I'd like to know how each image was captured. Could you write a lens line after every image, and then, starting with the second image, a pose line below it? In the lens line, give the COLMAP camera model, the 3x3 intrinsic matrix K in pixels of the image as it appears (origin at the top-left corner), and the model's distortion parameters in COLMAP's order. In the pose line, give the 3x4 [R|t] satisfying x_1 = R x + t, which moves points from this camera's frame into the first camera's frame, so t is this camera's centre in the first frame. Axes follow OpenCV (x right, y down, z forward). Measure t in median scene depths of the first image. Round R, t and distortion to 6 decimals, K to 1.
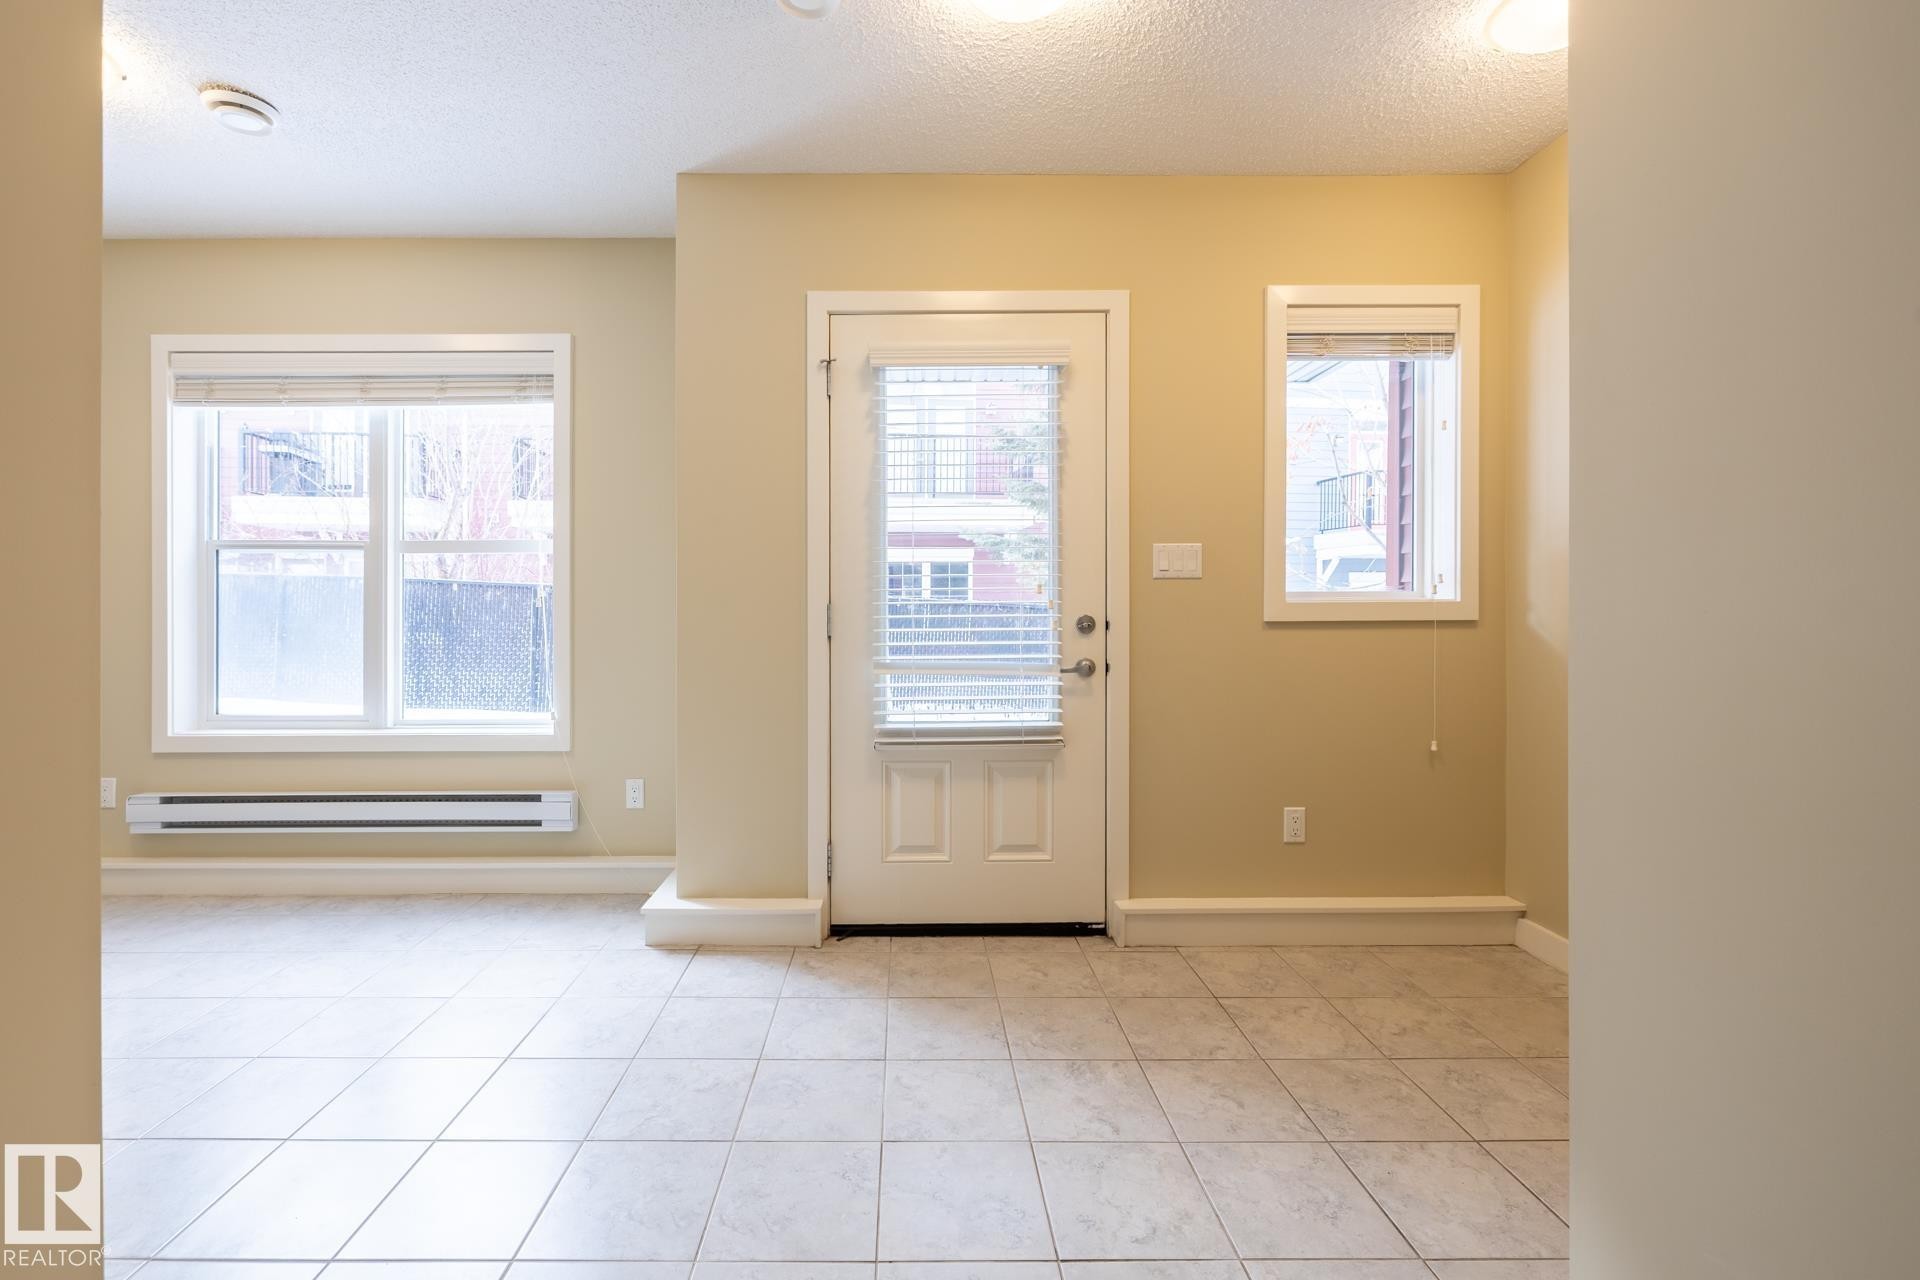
lens RADIAL K [[910.7, 0, 959.3], [0, 910.7, 616.6], [0, 0, 1]] dist [-0.000814, 0.000410]
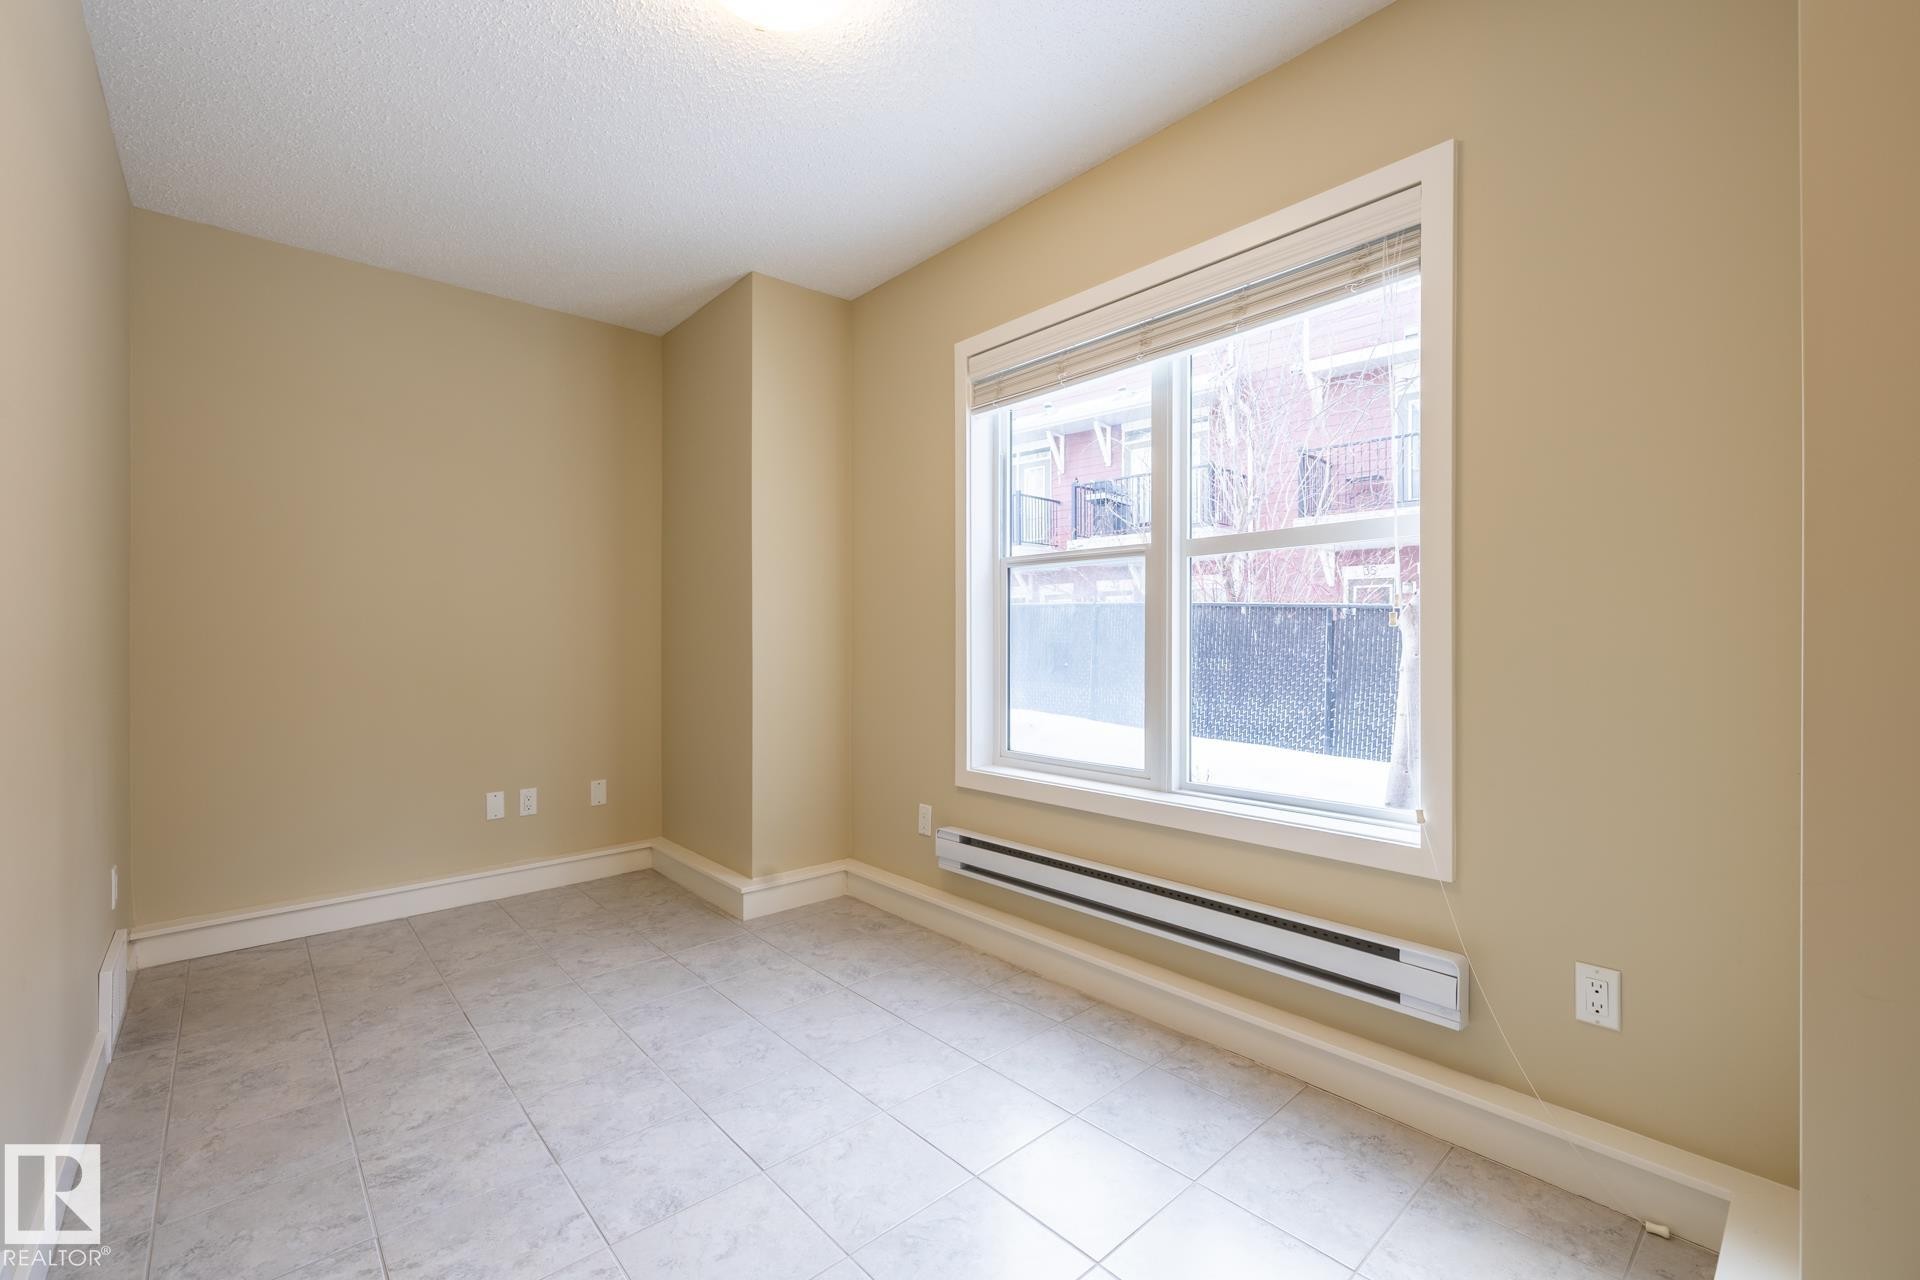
lens RADIAL K [[799.0, 0, 960.0], [0, 799.0, 640.0], [0, 0, 1]] dist [-0.001446, -0.000007]
pose [[0.670256, -0.000501, -0.742130, -0.261638], [-0.001028, 0.999998, -0.001603, -0.000790], [0.742130, 0.001838, 0.670254, 0.437422]]
